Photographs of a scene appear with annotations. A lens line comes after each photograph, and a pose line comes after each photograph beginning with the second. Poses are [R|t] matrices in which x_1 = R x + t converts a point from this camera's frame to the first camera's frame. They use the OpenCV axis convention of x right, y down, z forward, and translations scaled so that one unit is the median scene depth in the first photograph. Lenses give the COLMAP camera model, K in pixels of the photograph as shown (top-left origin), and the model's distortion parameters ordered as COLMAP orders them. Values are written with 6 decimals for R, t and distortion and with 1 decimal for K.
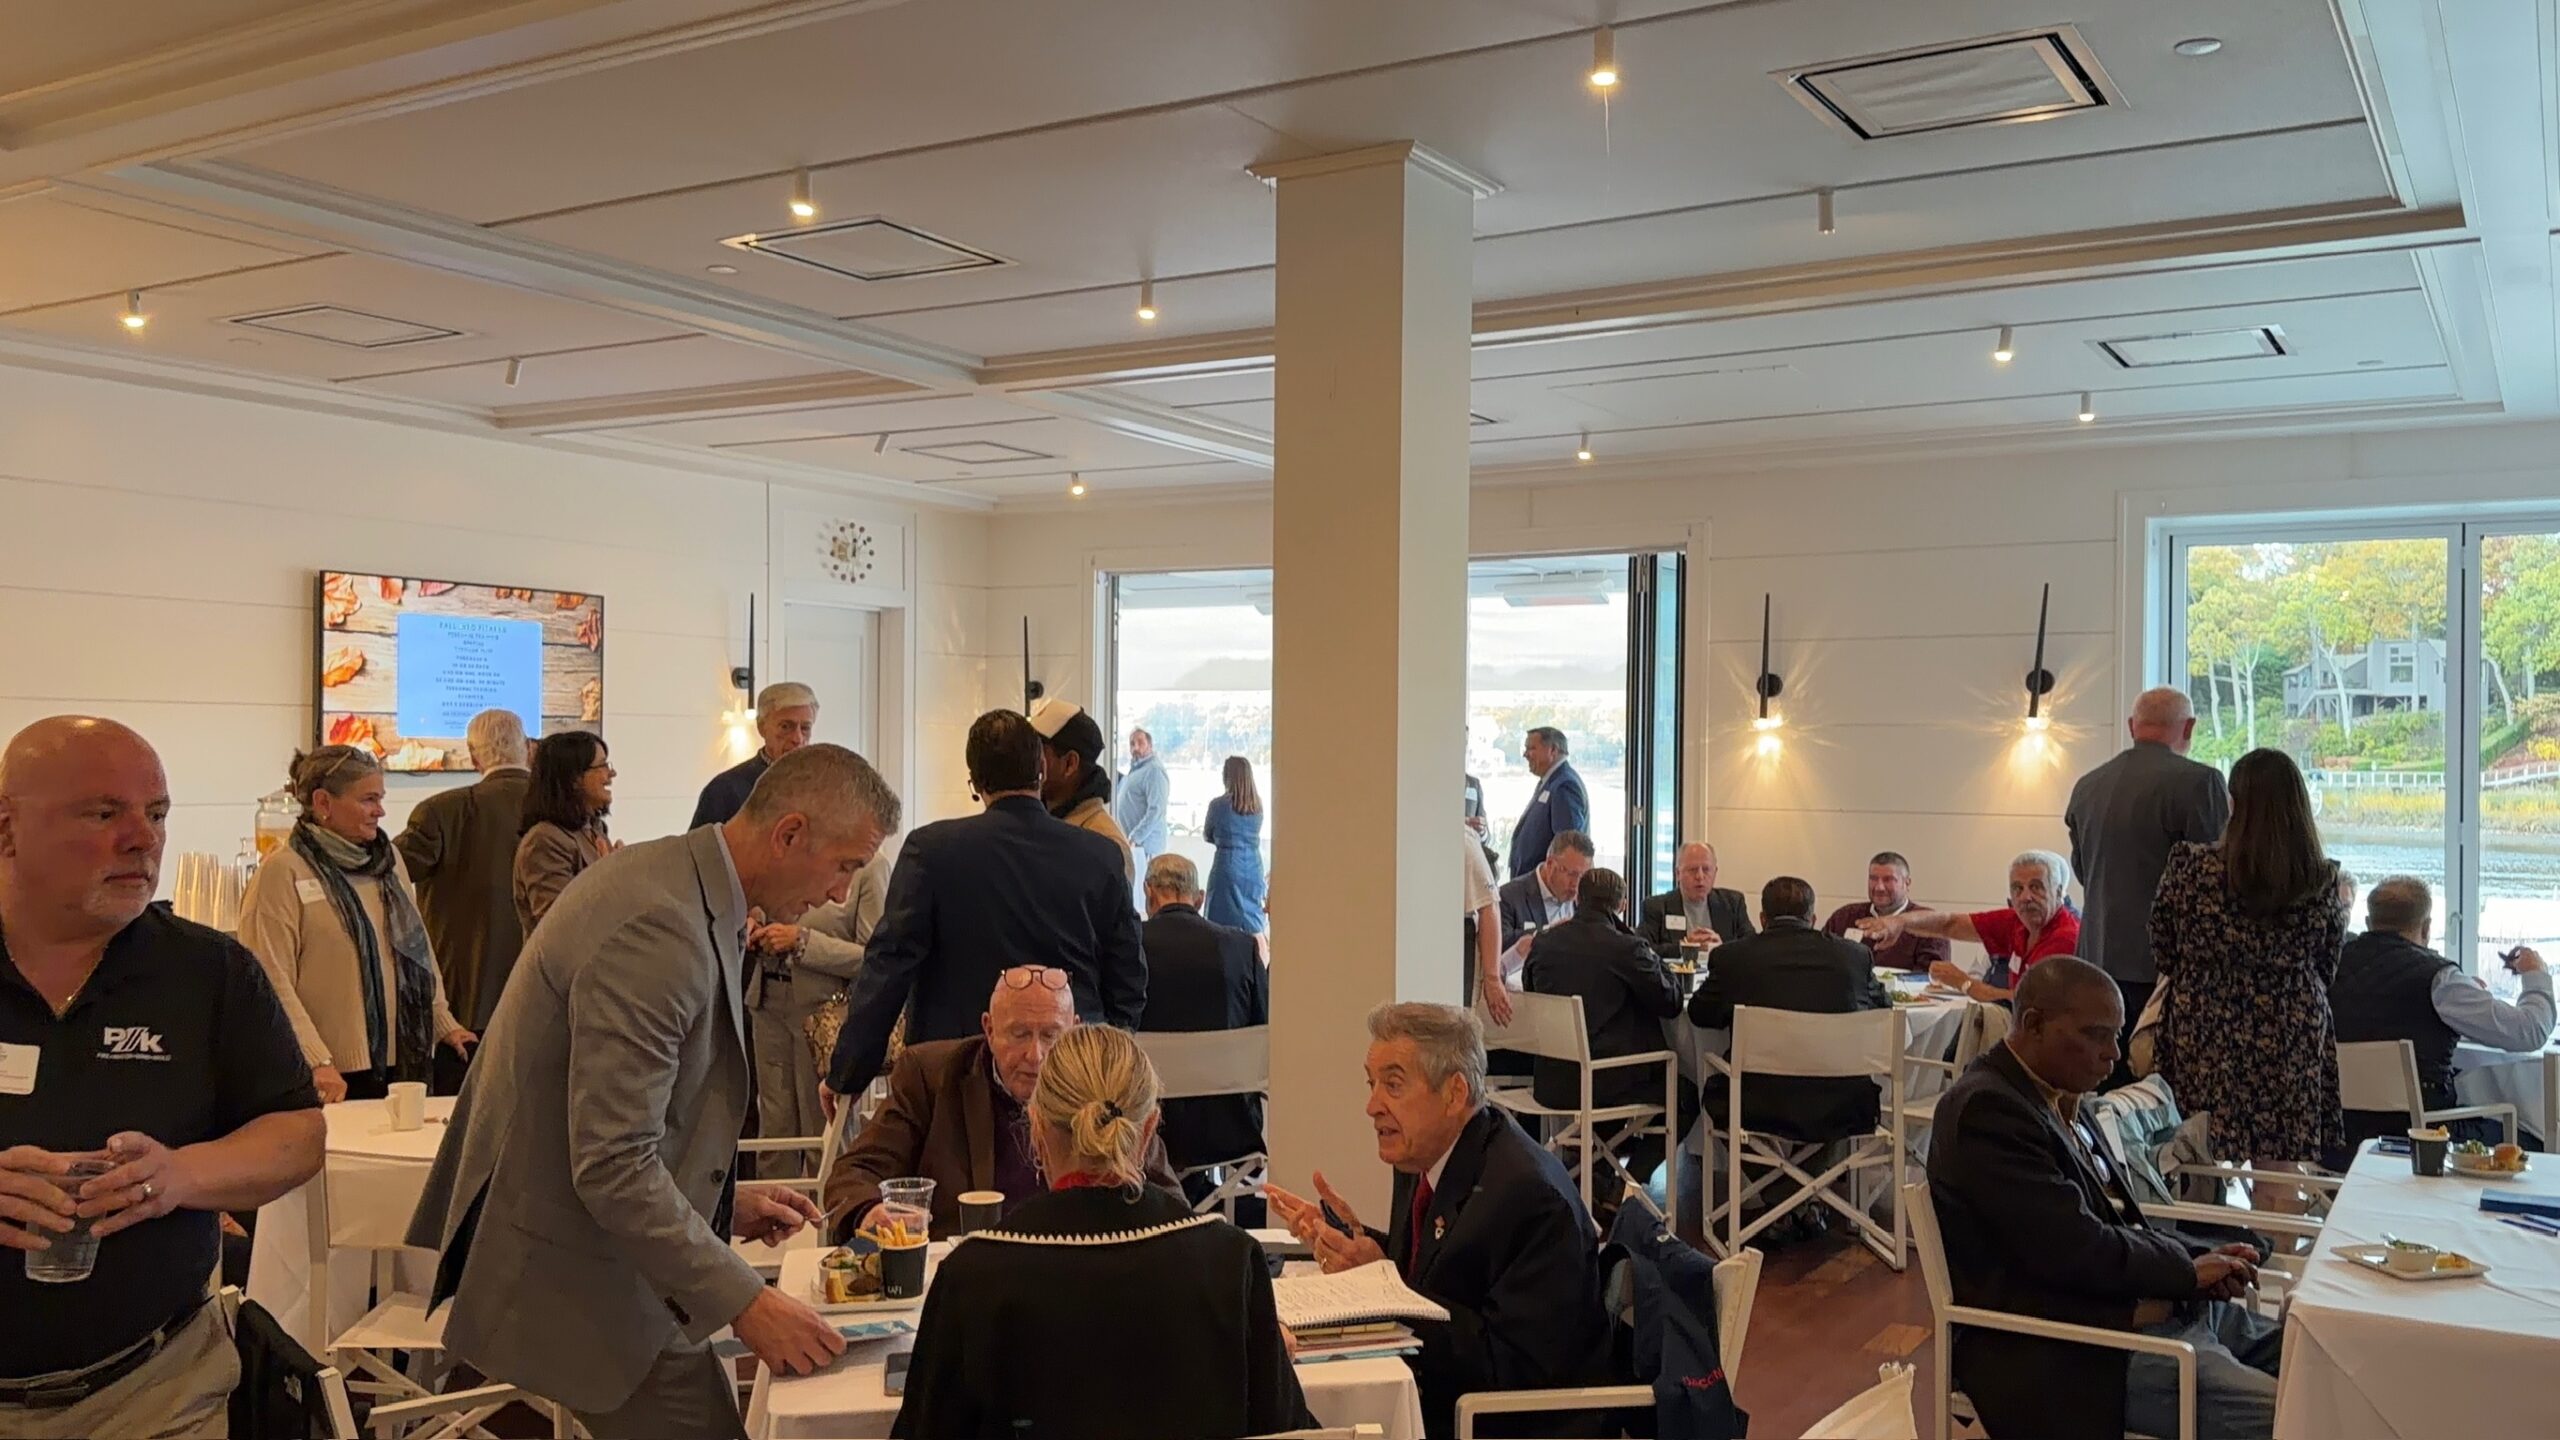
lens RADIAL K [[2326.0, 0, 1217.6], [0, 2326.0, 730.3], [0, 0, 1]] dist [0.049413, -0.002932]
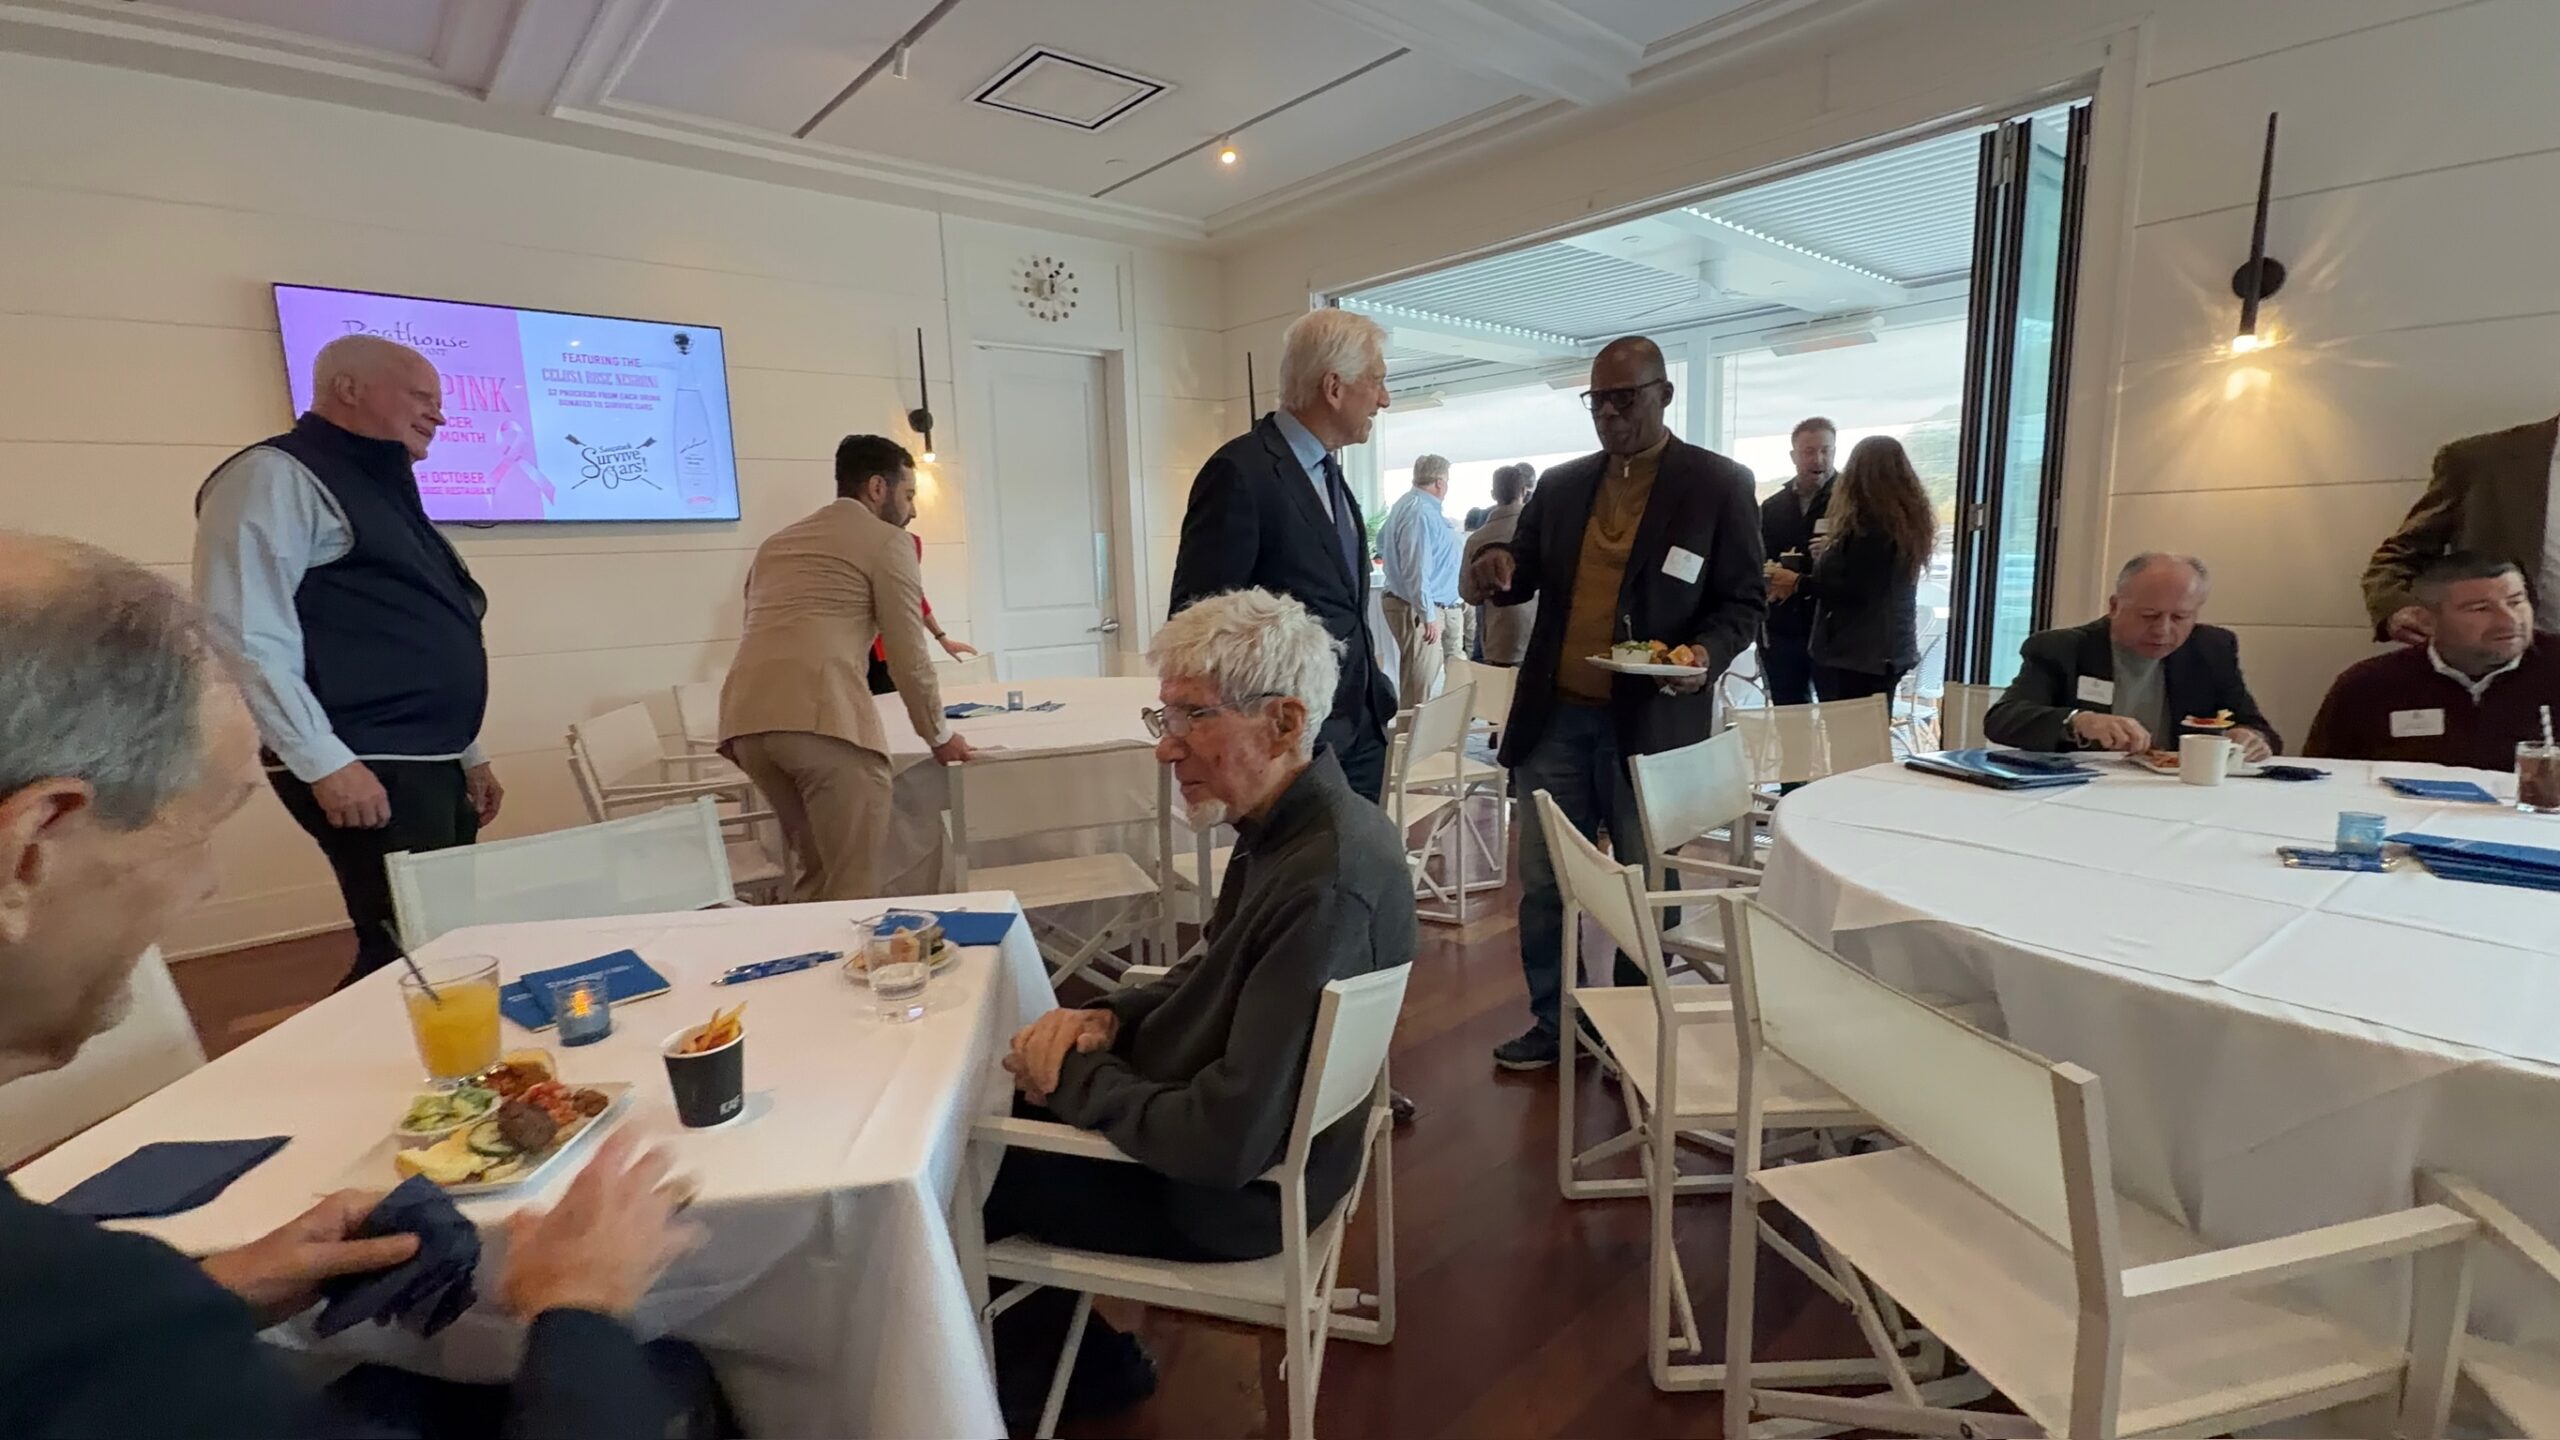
lens RADIAL K [[1088.2, 0, 1280.0], [0, 1088.2, 720.0], [0, 0, 1]] dist [0.020801, -0.010958]
pose [[0.958494, 0.005332, -0.285062, 0.075079], [0.042515, 0.985974, 0.161393, 0.035847], [0.281924, -0.166814, 0.944824, 0.634511]]
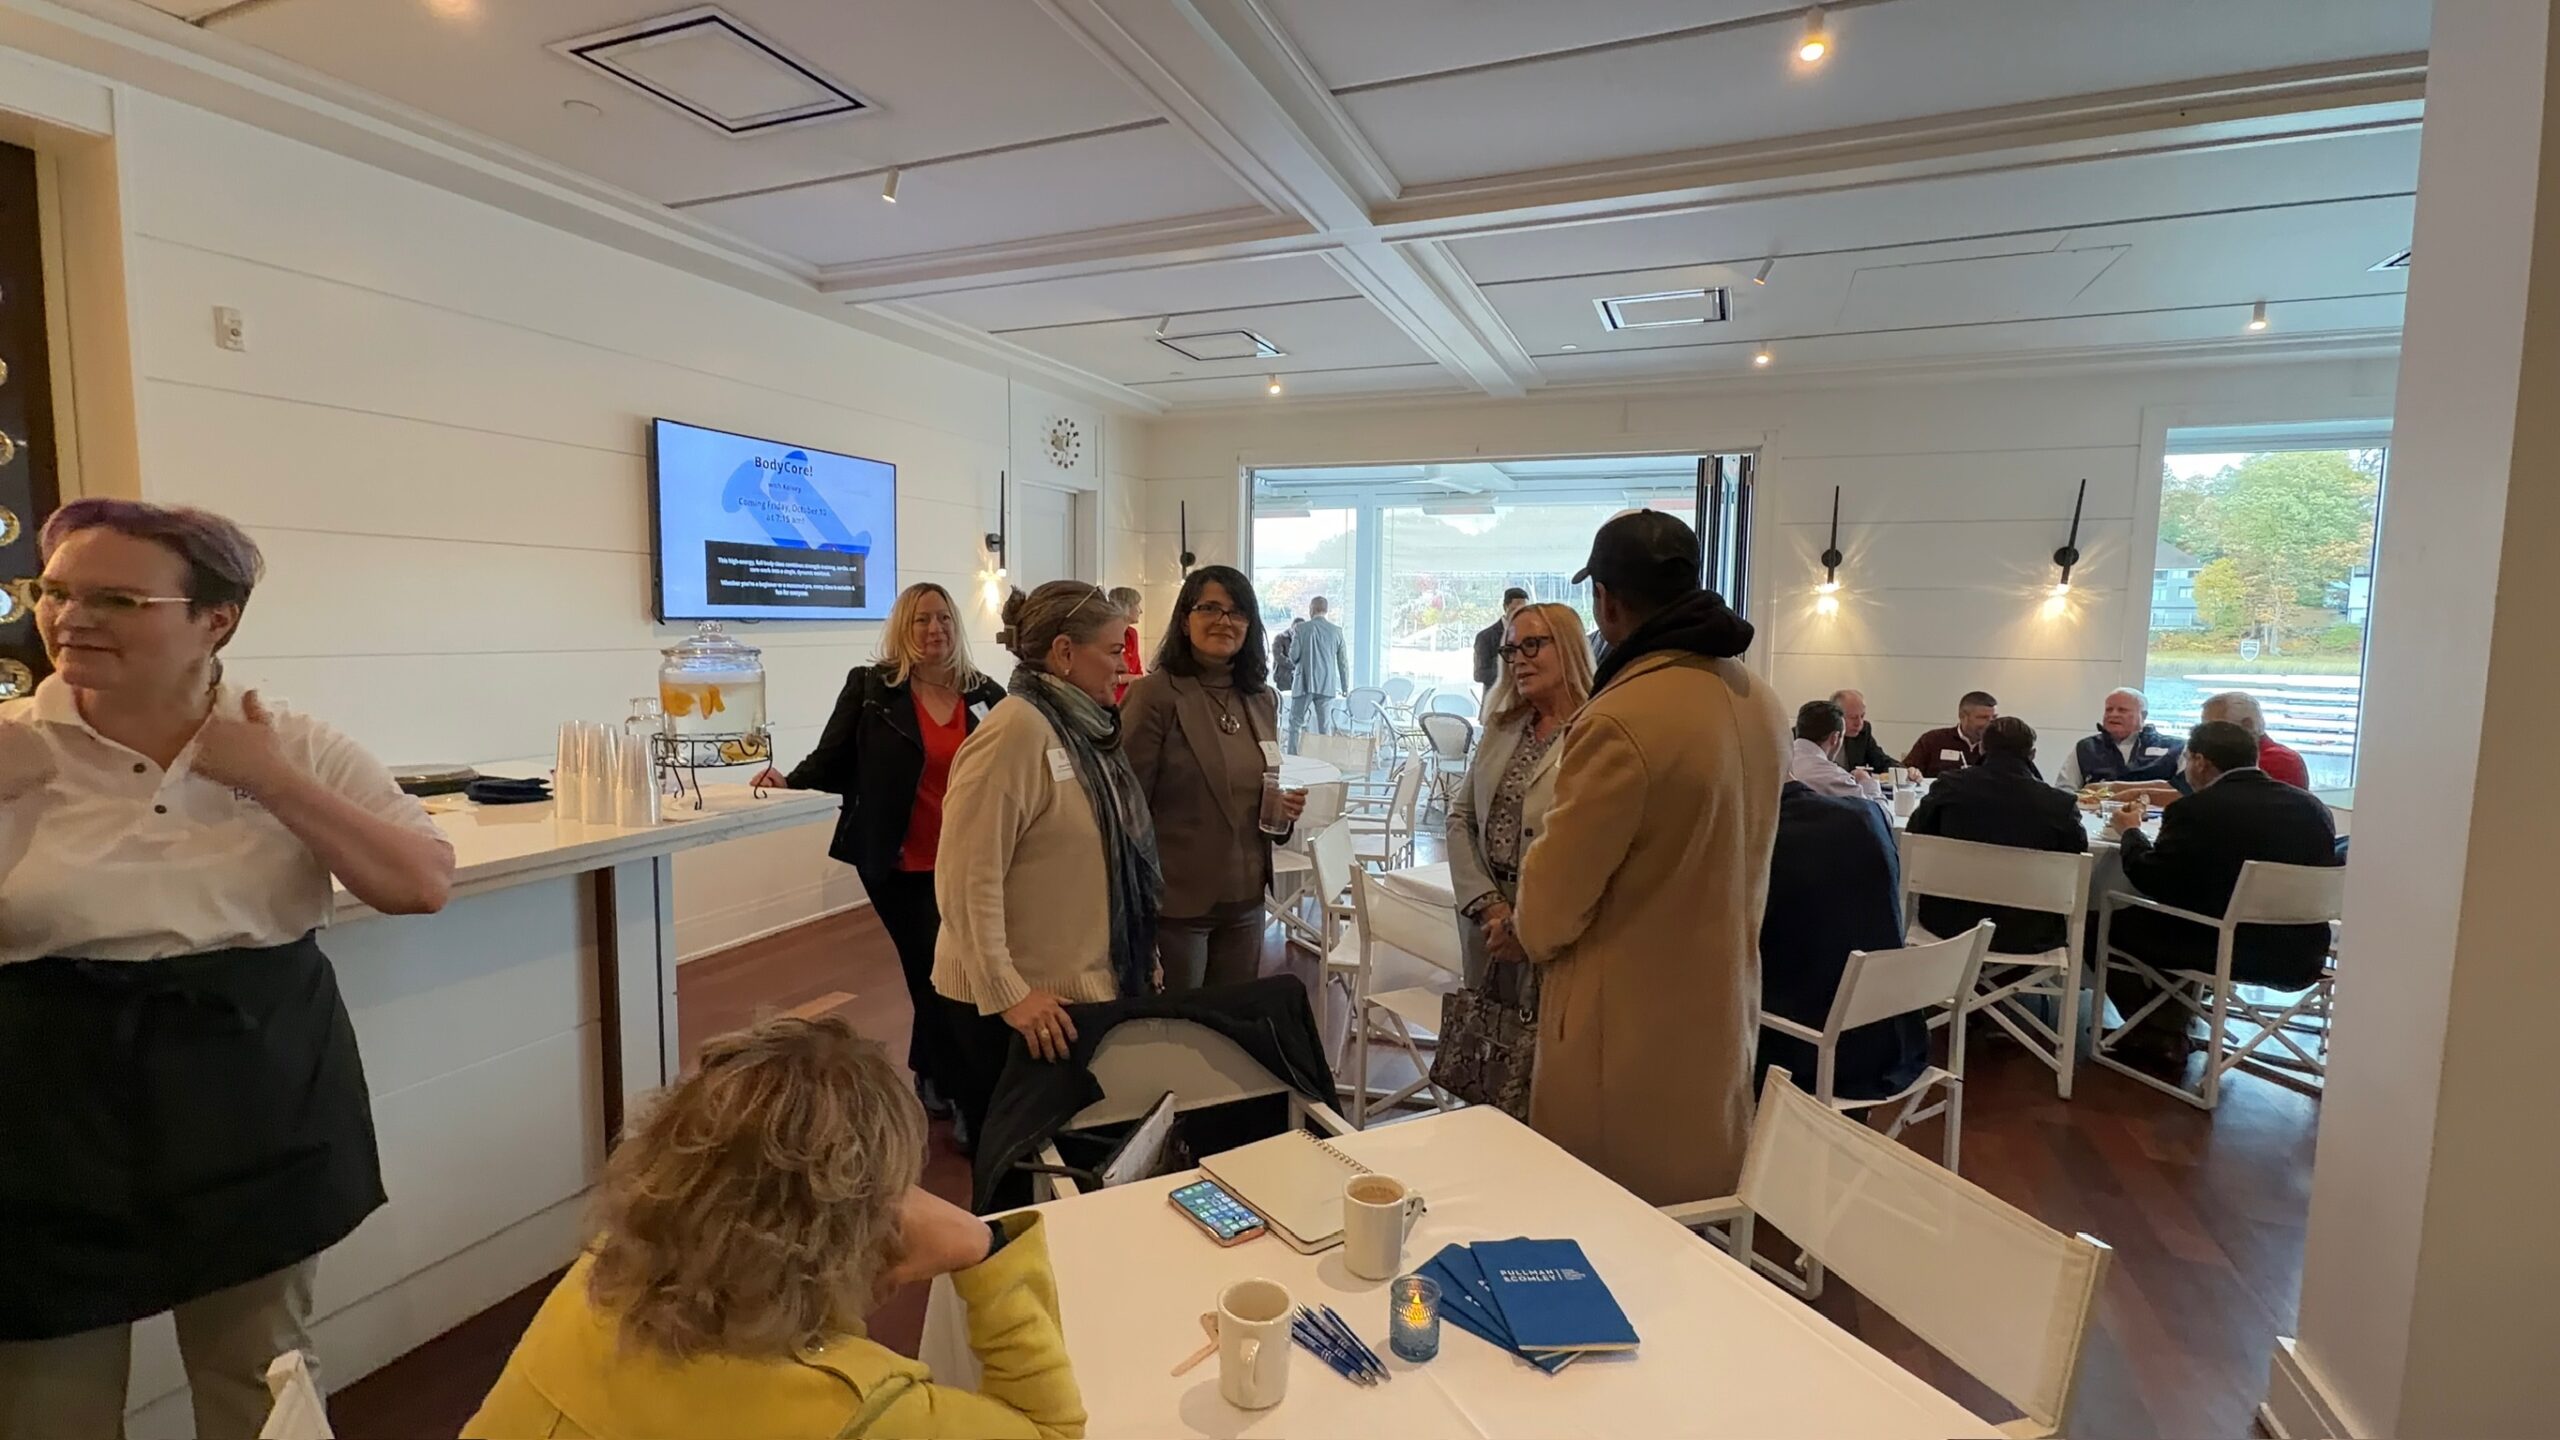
lens RADIAL K [[1178.0, 0, 1214.9], [0, 1178.0, 733.2], [0, 0, 1]] dist [0.002052, 0.000102]
pose [[0.985285, -0.010357, 0.170608, -0.210356], [-0.008345, 0.994057, 0.108542, 0.008869], [-0.170718, -0.108368, 0.979342, 0.403554]]
